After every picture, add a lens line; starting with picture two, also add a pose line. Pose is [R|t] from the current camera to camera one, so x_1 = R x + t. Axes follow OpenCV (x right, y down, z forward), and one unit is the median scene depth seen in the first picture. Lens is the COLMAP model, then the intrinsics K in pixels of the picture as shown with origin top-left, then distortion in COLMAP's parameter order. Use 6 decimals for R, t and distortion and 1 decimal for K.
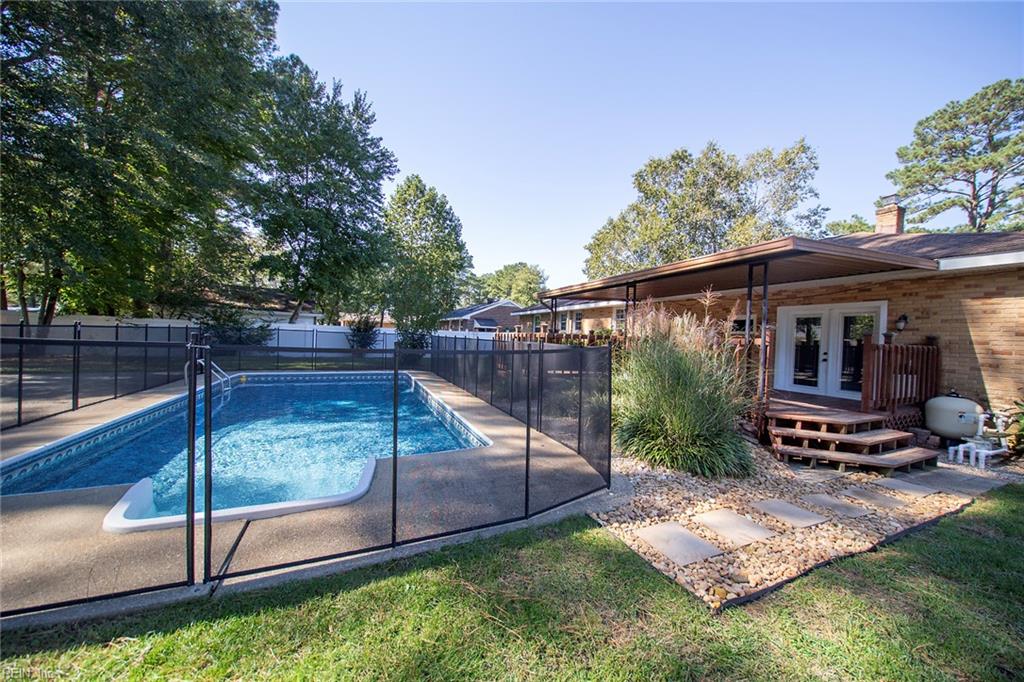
lens RADIAL K [[335.8, 0, 515.4], [0, 335.8, 332.3], [0, 0, 1]] dist [0.001321, -0.000029]
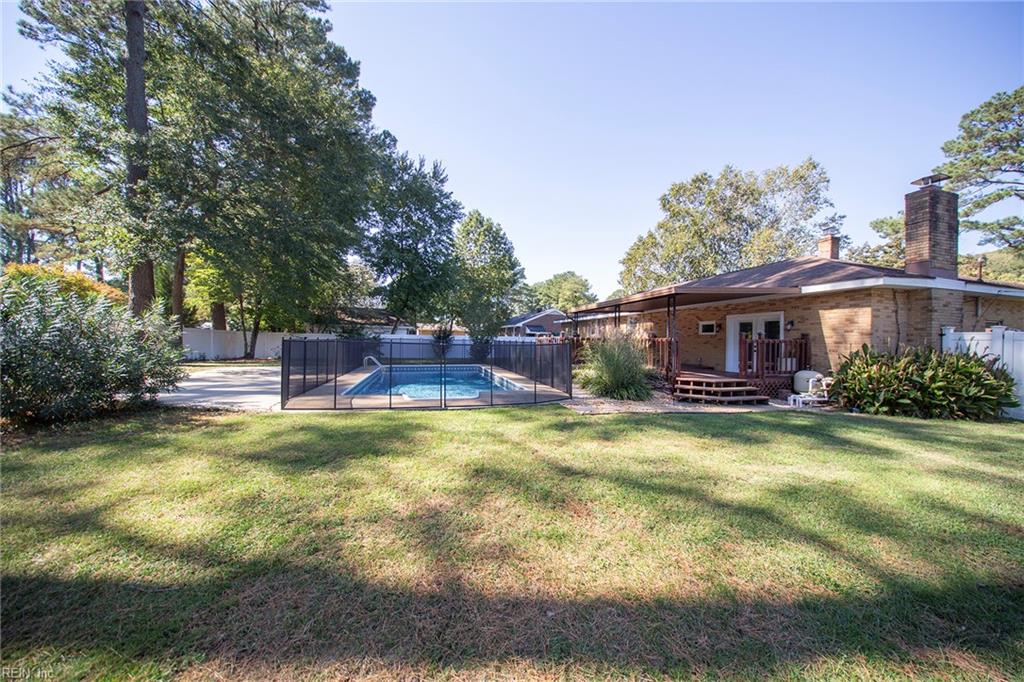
lens RADIAL K [[313.9, 0, 510.8], [0, 313.9, 338.2], [0, 0, 1]] dist [0.000514, 0.000007]
pose [[0.983975, -0.022728, -0.176853, 0.032278], [0.023614, 0.999717, 0.002910, -0.000872], [0.176736, -0.007040, 0.984233, -0.169171]]
